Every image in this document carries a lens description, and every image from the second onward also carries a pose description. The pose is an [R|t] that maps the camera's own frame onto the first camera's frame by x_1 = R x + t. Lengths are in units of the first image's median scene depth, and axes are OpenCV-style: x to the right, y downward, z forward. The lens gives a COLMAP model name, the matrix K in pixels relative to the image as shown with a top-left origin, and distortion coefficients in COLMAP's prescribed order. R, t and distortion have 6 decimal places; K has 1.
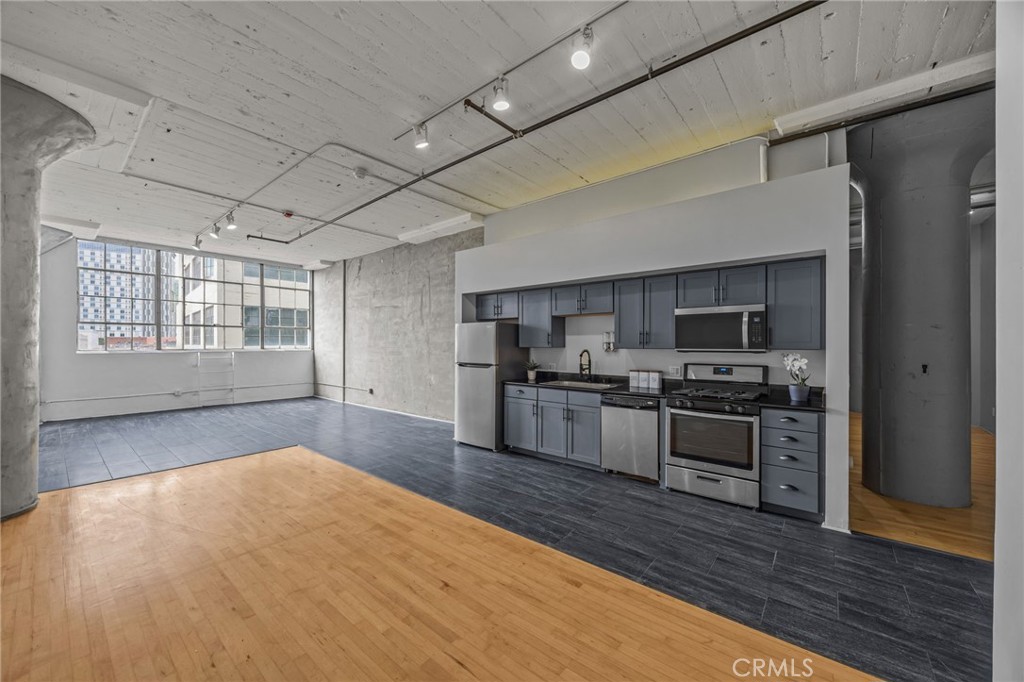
lens RADIAL K [[394.3, 0, 505.3], [0, 394.3, 342.7], [0, 0, 1]] dist [-0.002969, -0.000148]
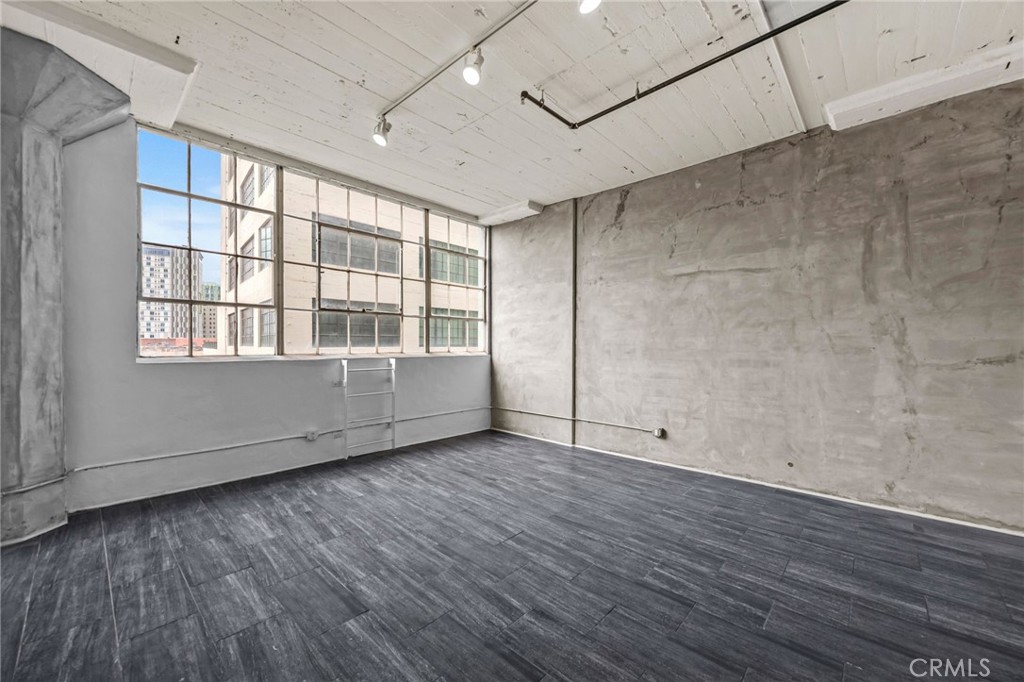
lens RADIAL K [[396.9, 0, 508.0], [0, 396.9, 346.5], [0, 0, 1]] dist [-0.000994, 0.000012]
pose [[0.999227, 0.001583, -0.039282, -0.831982], [-0.001386, 0.999986, 0.005045, 0.004683], [0.039290, -0.004986, 0.999215, 0.718399]]
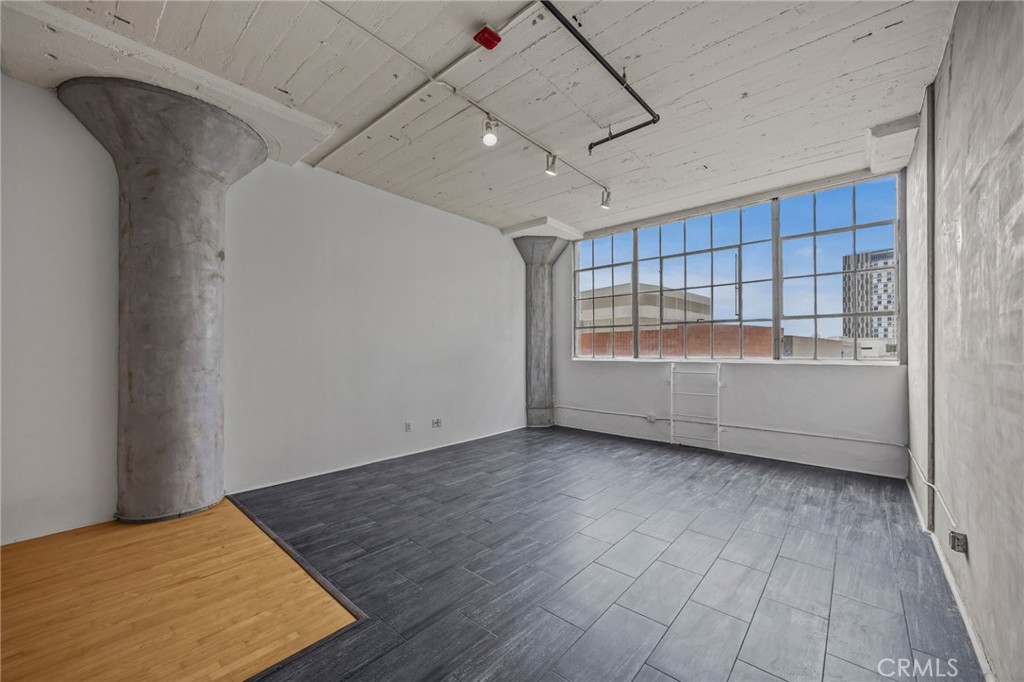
lens RADIAL K [[396.9, 0, 508.0], [0, 396.9, 346.5], [0, 0, 1]] dist [-0.000994, 0.000012]
pose [[-0.013670, -0.012512, -0.999828, -0.152072], [0.003124, 0.999916, -0.012556, 0.006513], [0.999902, -0.003295, -0.013630, 1.141491]]
